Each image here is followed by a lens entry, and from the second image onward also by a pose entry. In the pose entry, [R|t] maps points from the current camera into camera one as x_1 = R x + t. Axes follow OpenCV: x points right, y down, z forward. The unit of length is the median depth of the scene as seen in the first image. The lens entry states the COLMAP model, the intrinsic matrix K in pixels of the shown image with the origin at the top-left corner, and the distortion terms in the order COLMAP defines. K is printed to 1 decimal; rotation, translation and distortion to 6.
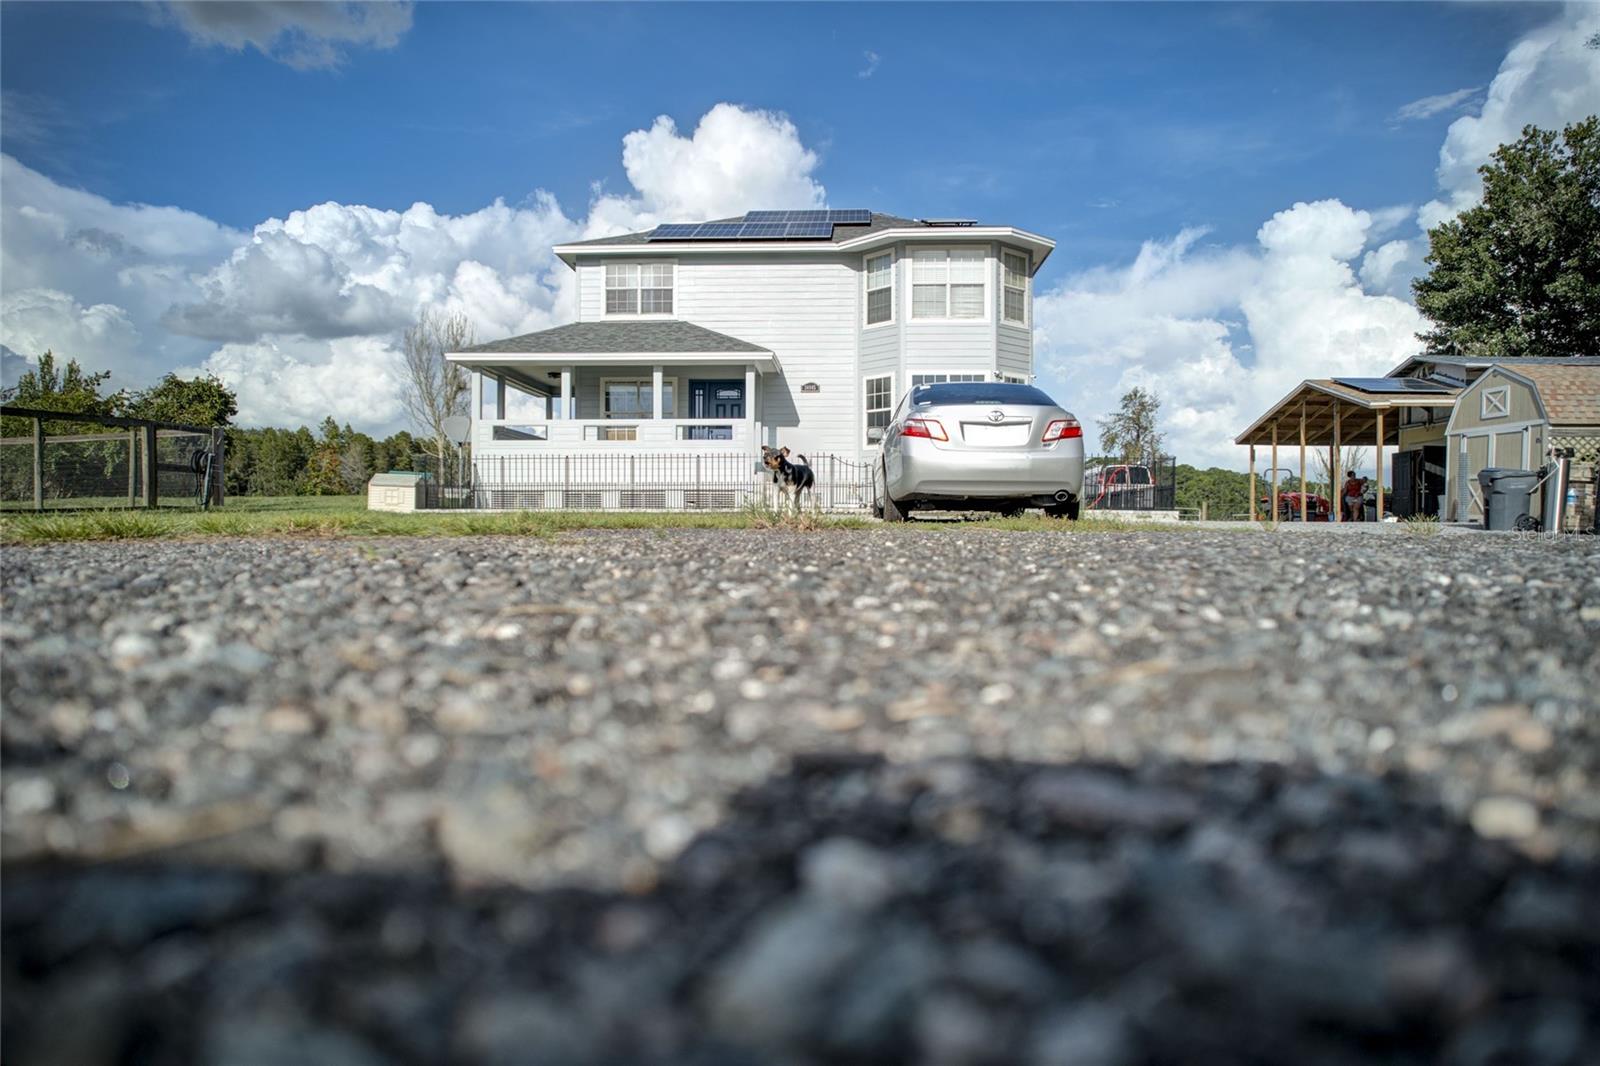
lens RADIAL K [[1016.7, 0, 806.7], [0, 1016.7, 533.3], [0, 0, 1]] dist [-0.066191, 0.062385]
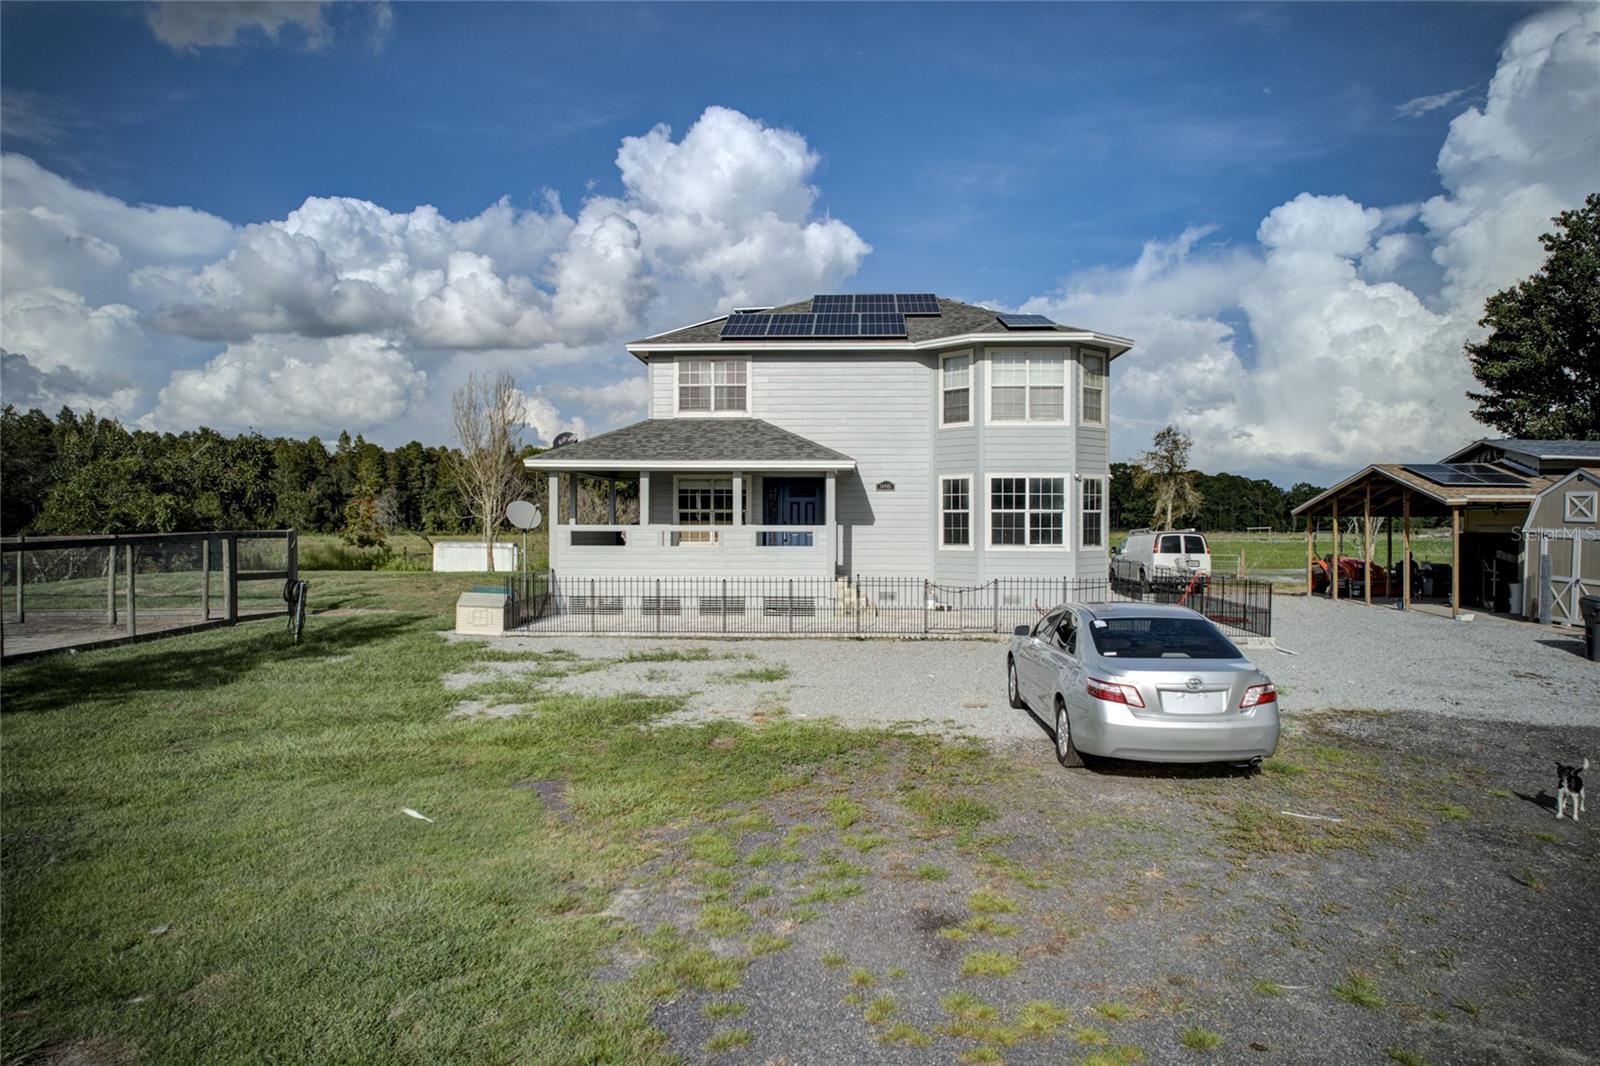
lens RADIAL K [[1016.7, 0, 806.7], [0, 1016.7, 533.3], [0, 0, 1]] dist [-0.066191, 0.062385]
pose [[0.999990, -0.001258, -0.004203, -0.070138], [0.001258, 0.999999, -0.000212, -0.097972], [0.004203, 0.000207, 0.999991, 0.004402]]
